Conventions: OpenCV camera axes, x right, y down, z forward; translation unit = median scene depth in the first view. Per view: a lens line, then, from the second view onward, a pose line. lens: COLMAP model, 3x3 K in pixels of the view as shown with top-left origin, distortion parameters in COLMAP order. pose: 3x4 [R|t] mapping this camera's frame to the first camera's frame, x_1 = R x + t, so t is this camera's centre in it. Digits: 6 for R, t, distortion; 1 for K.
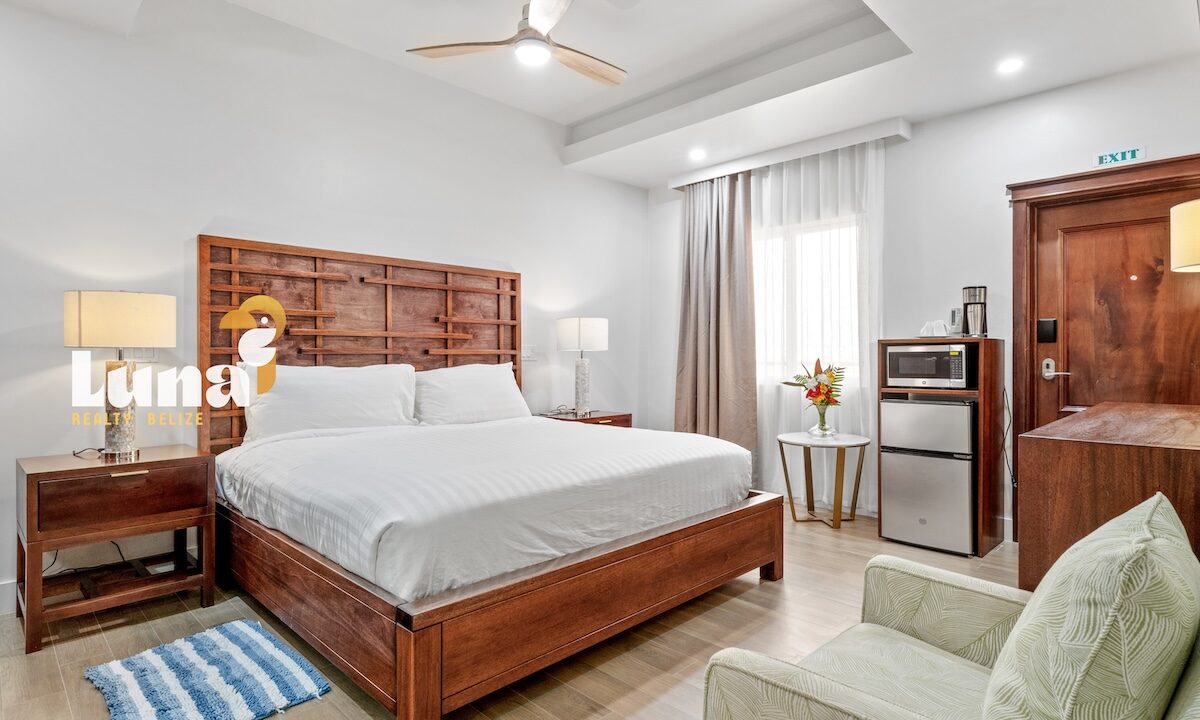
lens RADIAL K [[609.0, 0, 603.1], [0, 609.0, 362.2], [0, 0, 1]] dist [0.001214, 0.000610]
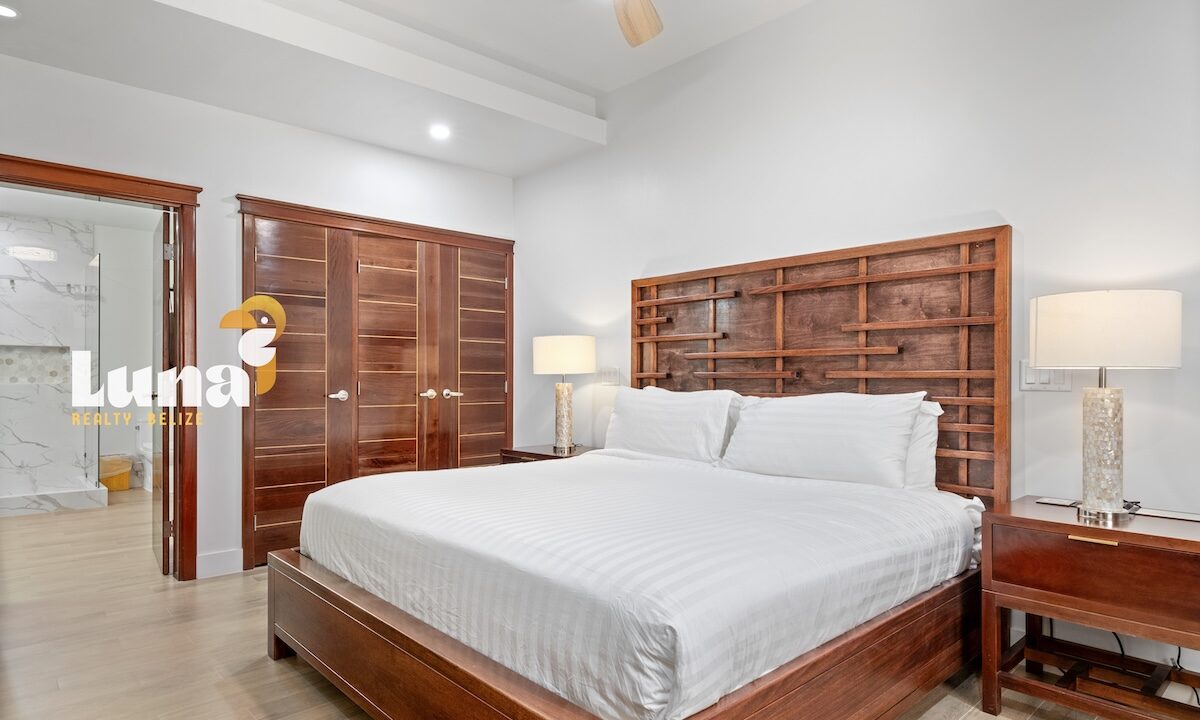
lens RADIAL K [[681.8, 0, 600.2], [0, 681.8, 380.5], [0, 0, 1]] dist [-0.000973, -0.000108]
pose [[-0.053894, 0.004259, -0.998538, 0.337580], [-0.010605, 0.999932, 0.004838, -0.007004], [0.998490, 0.010850, -0.053845, 0.481806]]
